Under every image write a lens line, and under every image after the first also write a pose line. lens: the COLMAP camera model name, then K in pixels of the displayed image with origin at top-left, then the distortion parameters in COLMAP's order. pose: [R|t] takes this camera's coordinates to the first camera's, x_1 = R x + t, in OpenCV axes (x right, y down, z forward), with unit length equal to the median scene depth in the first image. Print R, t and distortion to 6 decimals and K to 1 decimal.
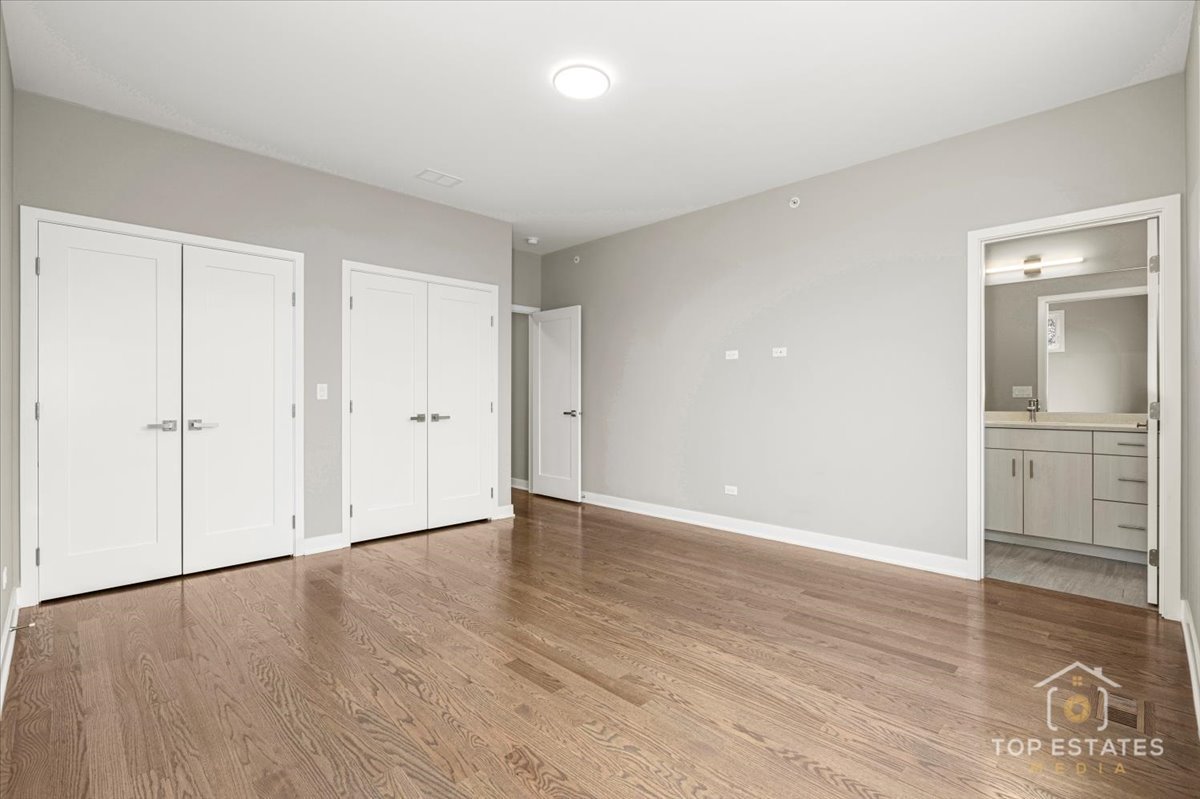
lens RADIAL K [[546.4, 0, 596.5], [0, 546.4, 395.9], [0, 0, 1]] dist [-0.002445, -0.000181]
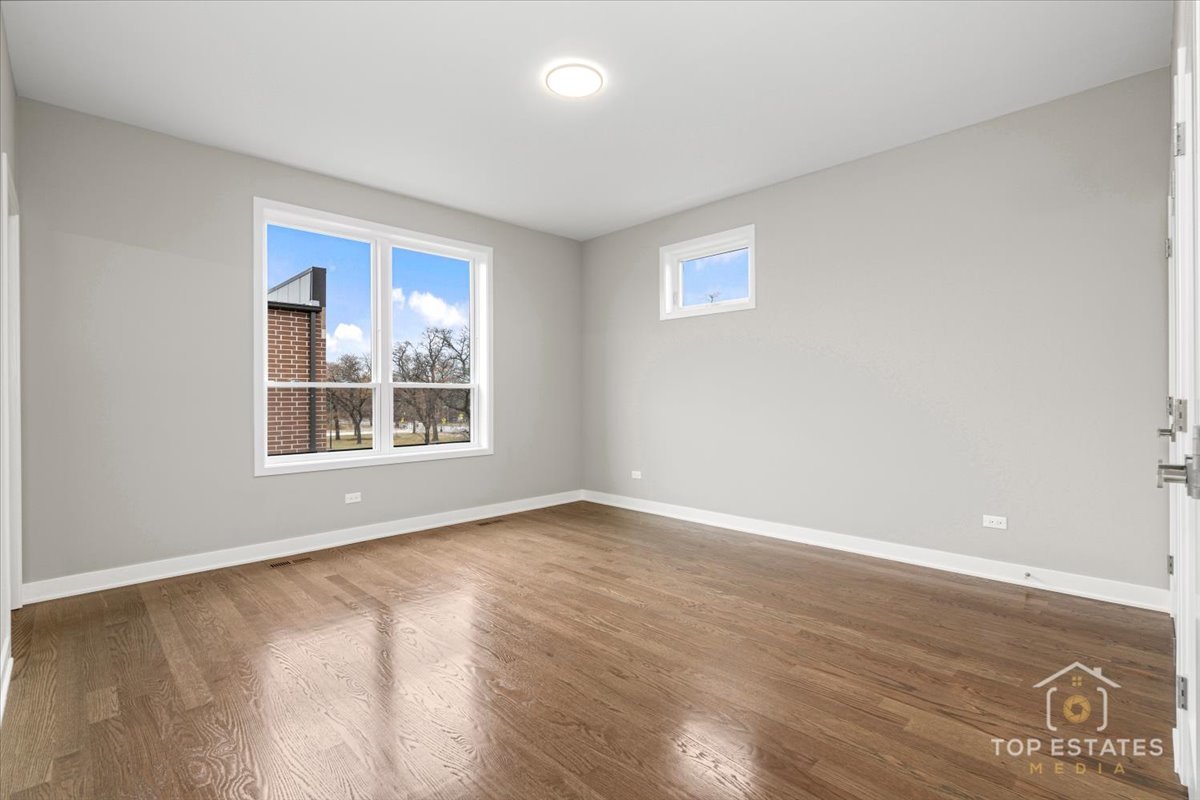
lens RADIAL K [[546.4, 0, 596.5], [0, 546.4, 396.4], [0, 0, 1]] dist [-0.002445, -0.000181]
pose [[-0.999933, 0.005813, 0.010018, -0.085548], [0.005785, 0.999979, -0.002773, 0.011253], [-0.010033, -0.002715, -0.999946, 2.250655]]
